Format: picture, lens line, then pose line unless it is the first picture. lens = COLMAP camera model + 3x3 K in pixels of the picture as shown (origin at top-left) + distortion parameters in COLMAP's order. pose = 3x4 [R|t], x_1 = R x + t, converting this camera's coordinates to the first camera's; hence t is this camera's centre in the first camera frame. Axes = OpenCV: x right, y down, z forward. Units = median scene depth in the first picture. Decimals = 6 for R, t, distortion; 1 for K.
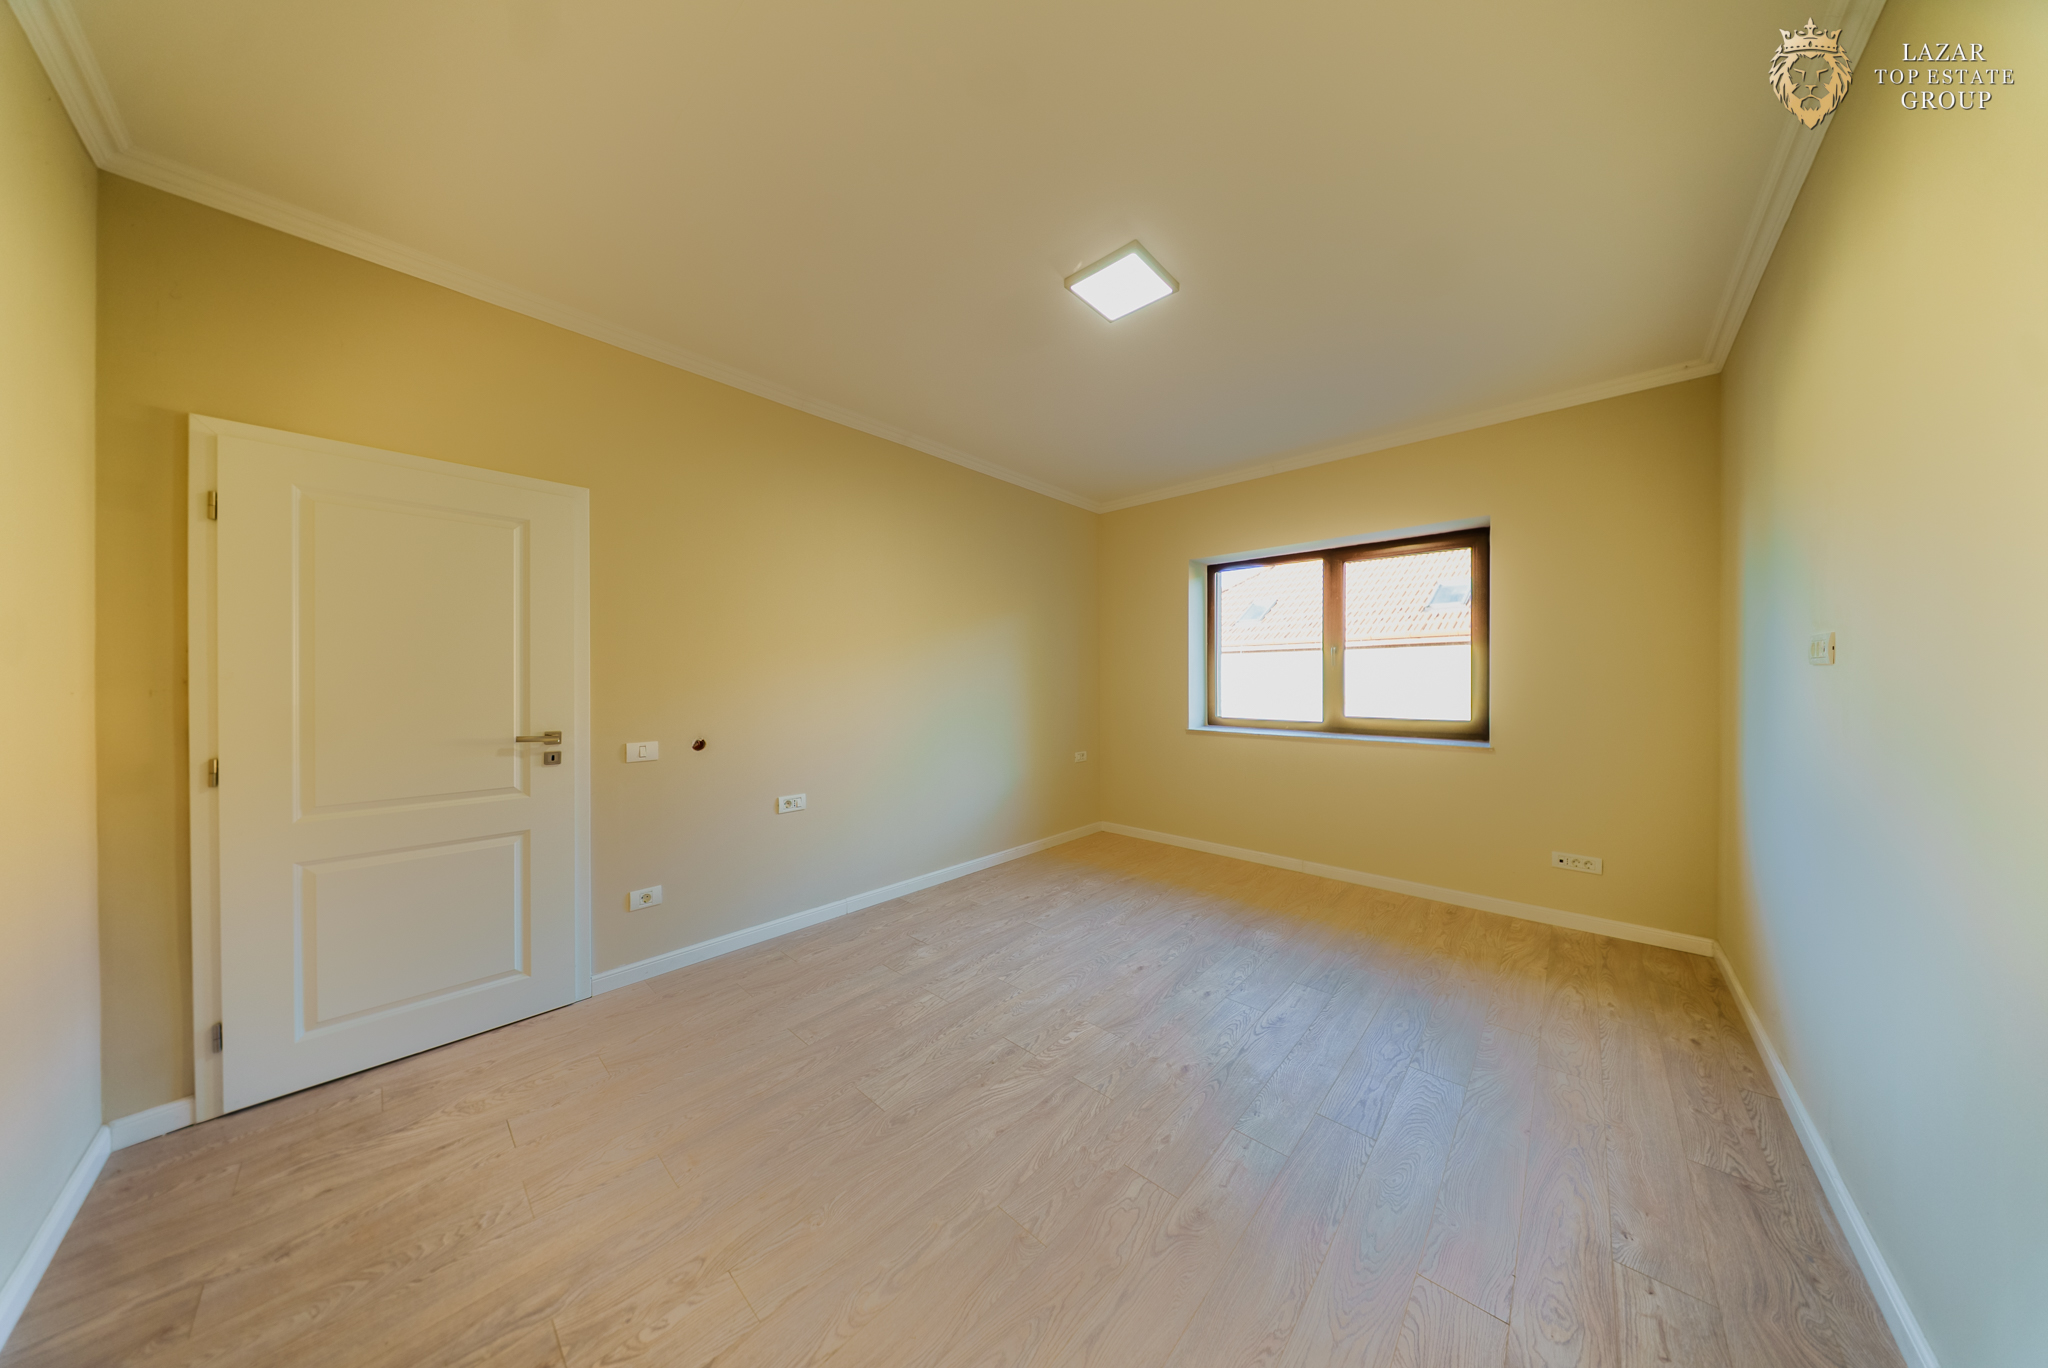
lens RADIAL K [[601.9, 0, 1028.9], [0, 601.9, 681.0], [0, 0, 1]] dist [0.011335, -0.003901]
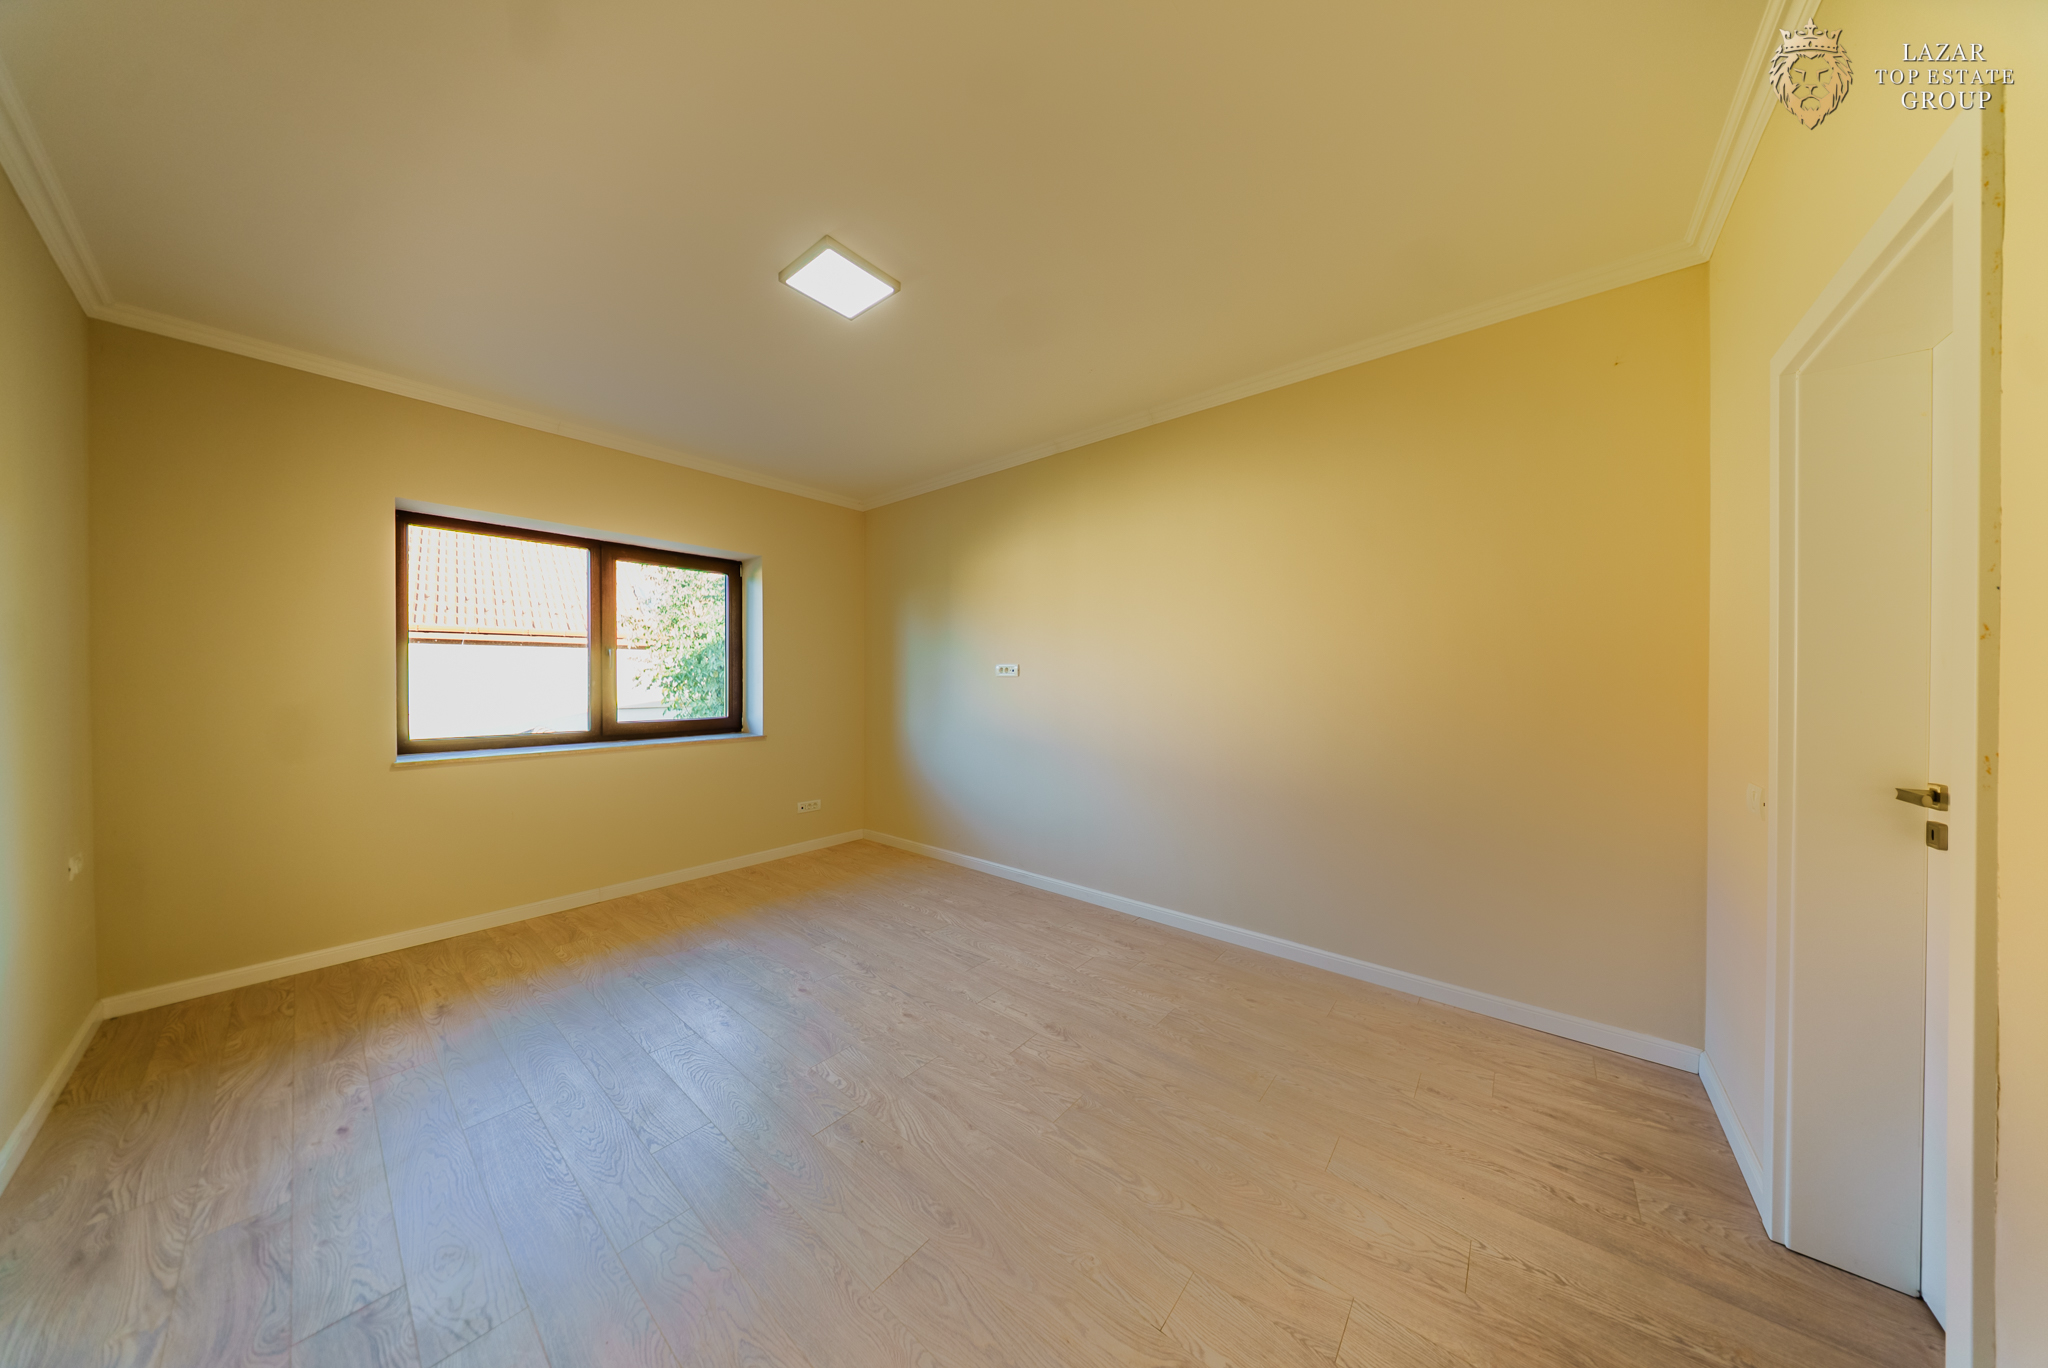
lens RADIAL K [[601.9, 0, 1028.9], [0, 601.9, 681.0], [0, 0, 1]] dist [0.011335, -0.003901]
pose [[-0.045556, -0.000429, 0.998962, -0.779938], [0.006507, 0.999979, 0.000726, -0.006329], [-0.998941, 0.006533, -0.045552, 0.686443]]
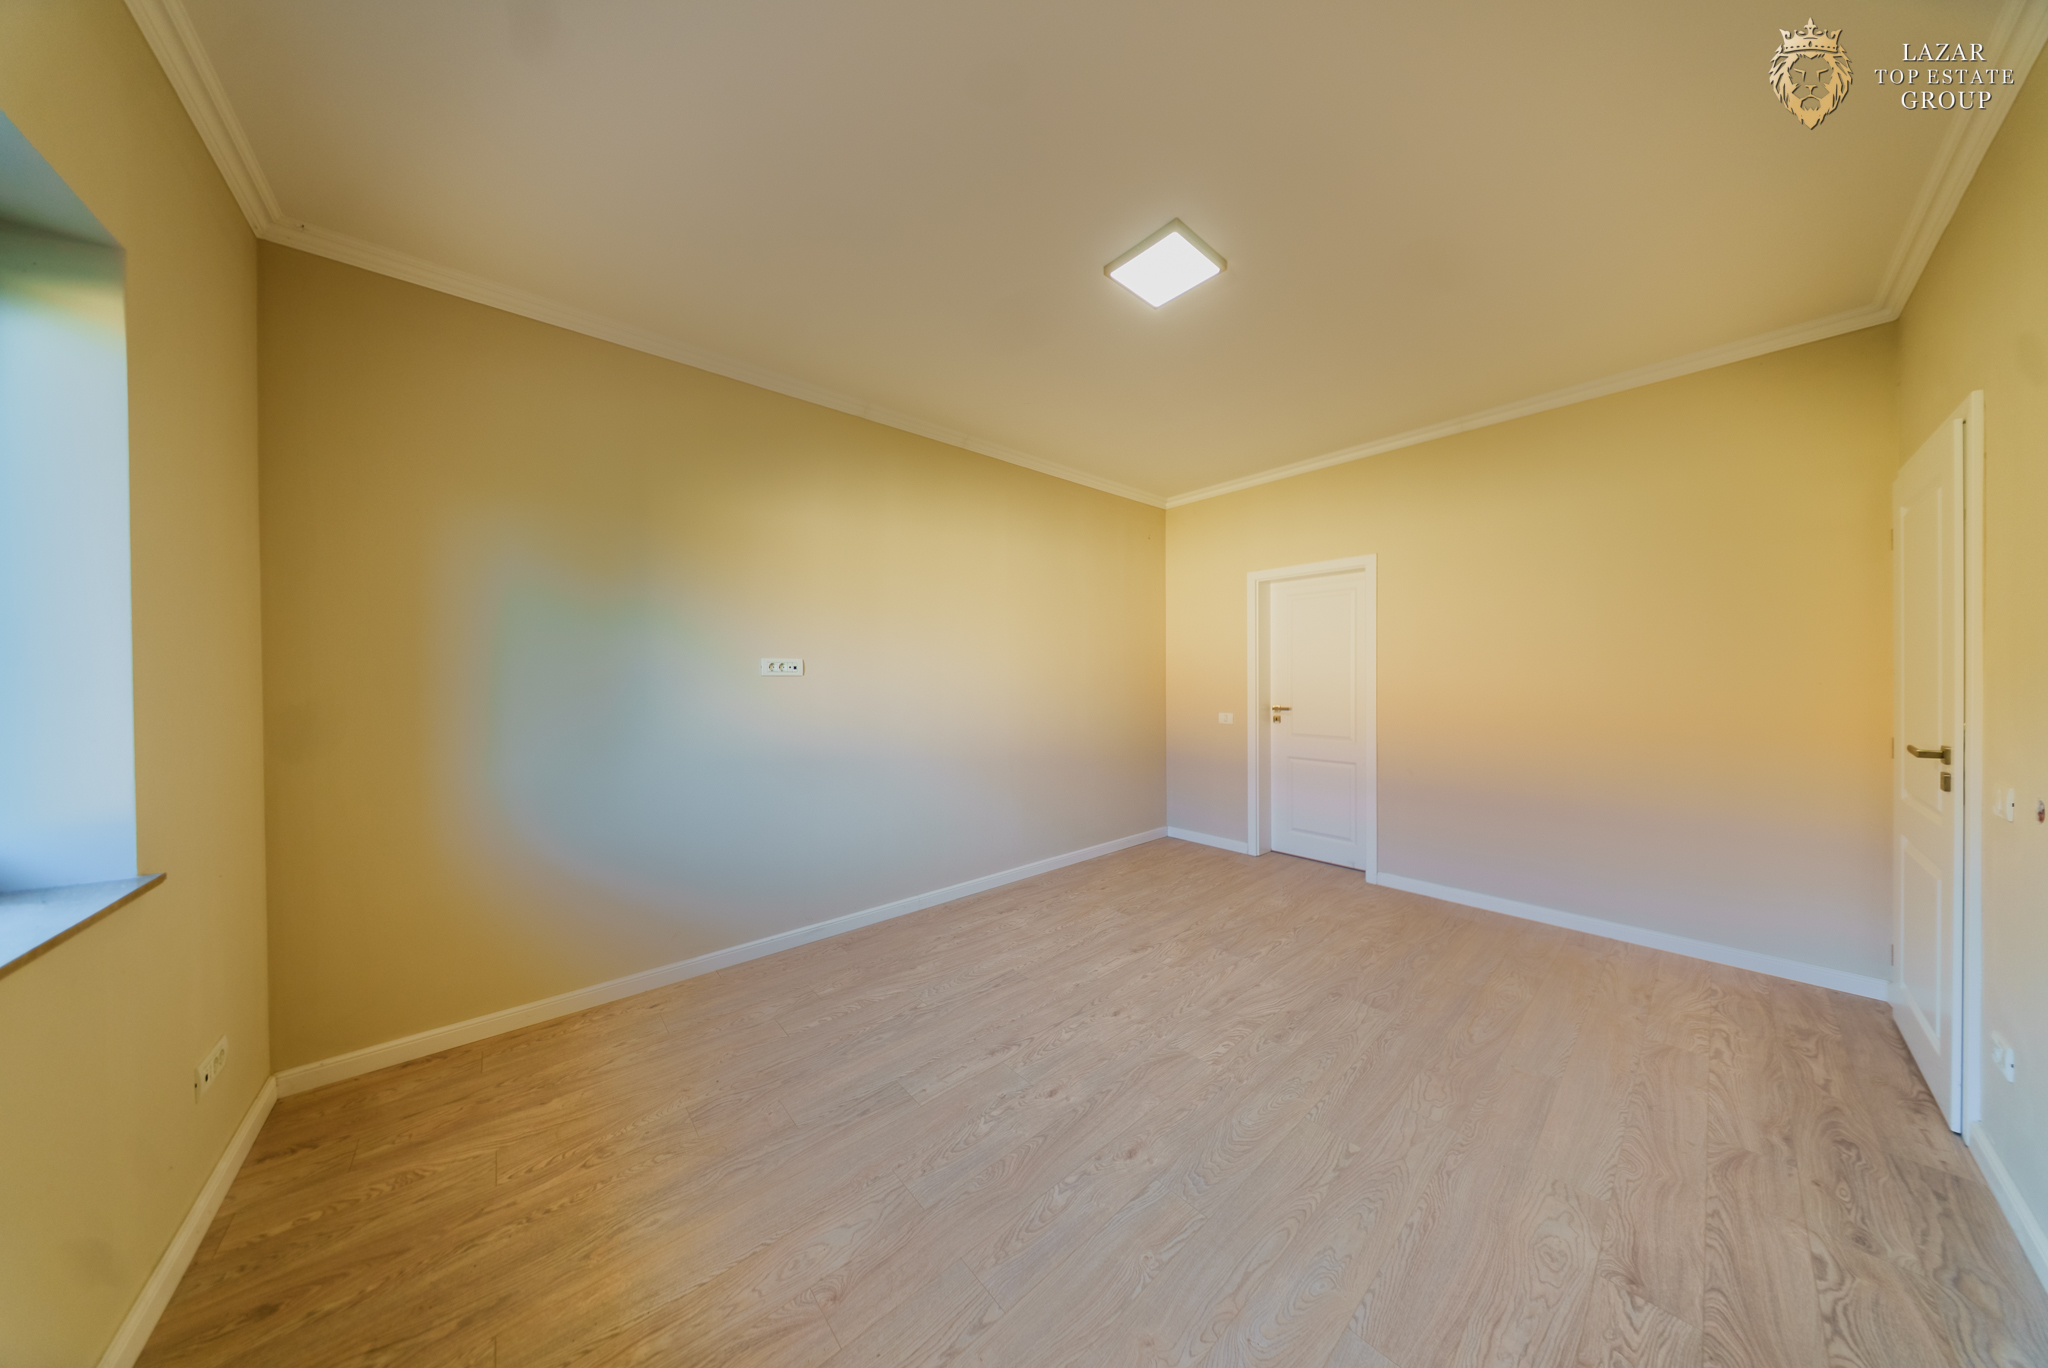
lens RADIAL K [[601.9, 0, 1028.9], [0, 601.9, 681.0], [0, 0, 1]] dist [0.011335, -0.003901]
pose [[-0.993593, 0.008294, 0.112716, 0.243707], [0.009536, 0.999900, 0.010482, -0.015011], [-0.112618, 0.011490, -0.993572, 1.834538]]
